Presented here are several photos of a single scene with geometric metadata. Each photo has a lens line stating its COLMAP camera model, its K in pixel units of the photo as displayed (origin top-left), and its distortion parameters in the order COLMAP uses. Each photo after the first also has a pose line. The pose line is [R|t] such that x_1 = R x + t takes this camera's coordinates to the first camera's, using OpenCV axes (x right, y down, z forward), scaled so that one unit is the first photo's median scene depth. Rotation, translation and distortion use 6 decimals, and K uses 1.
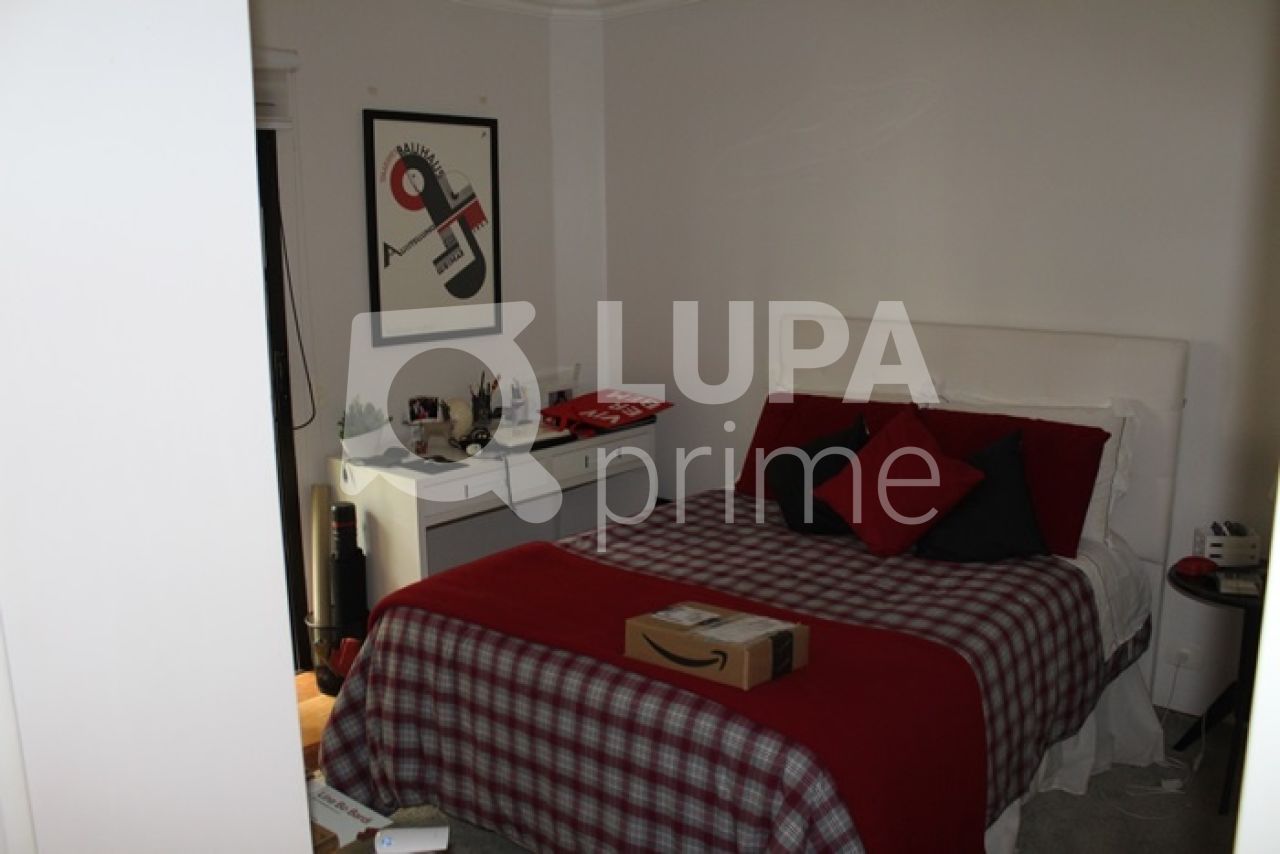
lens RADIAL K [[1068.3, 0, 640.0], [0, 1068.3, 427.0], [0, 0, 1]] dist [-0.169324, 0.156947]
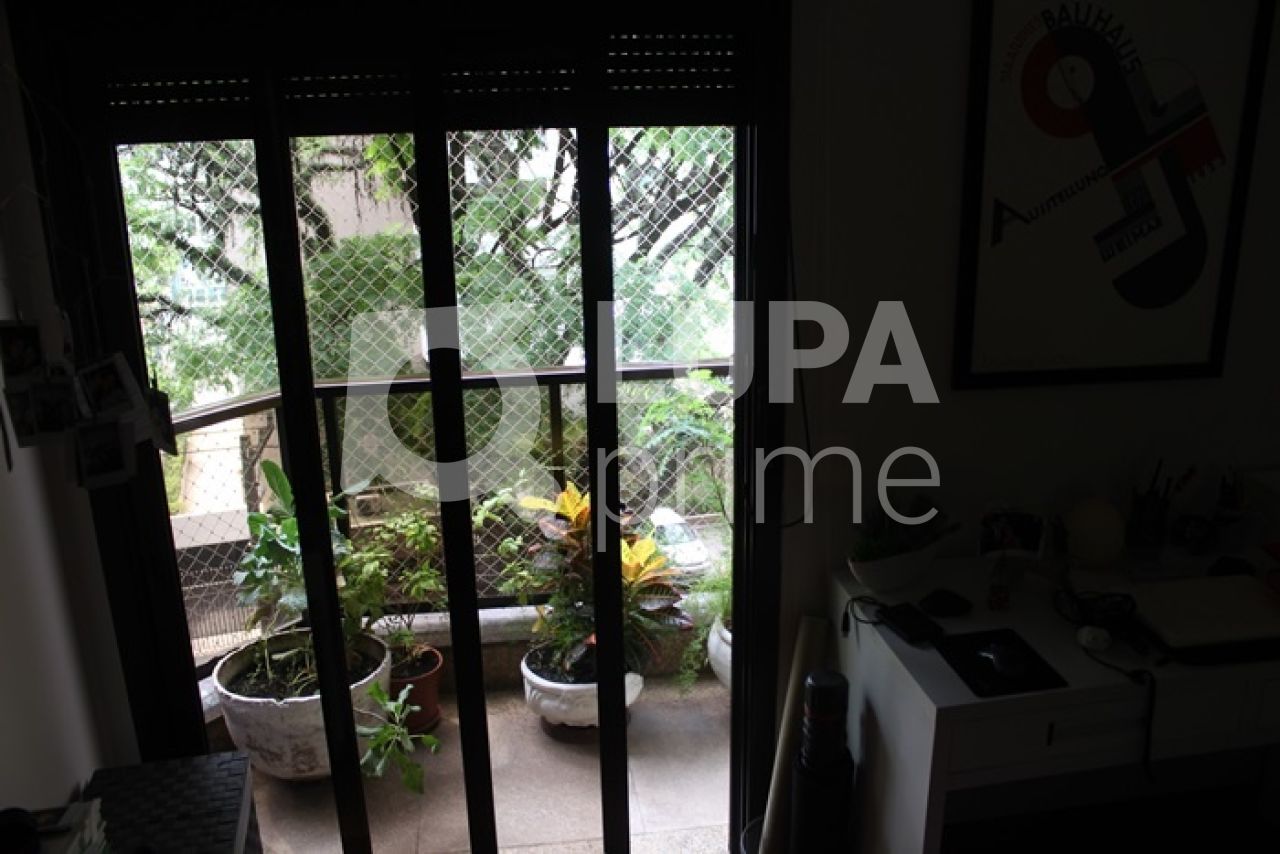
lens RADIAL K [[1068.3, 0, 640.0], [0, 1068.3, 427.0], [0, 0, 1]] dist [-0.169324, 0.156947]
pose [[0.764606, 0.184484, -0.617531, -0.034106], [-0.112552, 0.981654, 0.153906, -0.119555], [0.634595, -0.048173, 0.771342, 0.464608]]
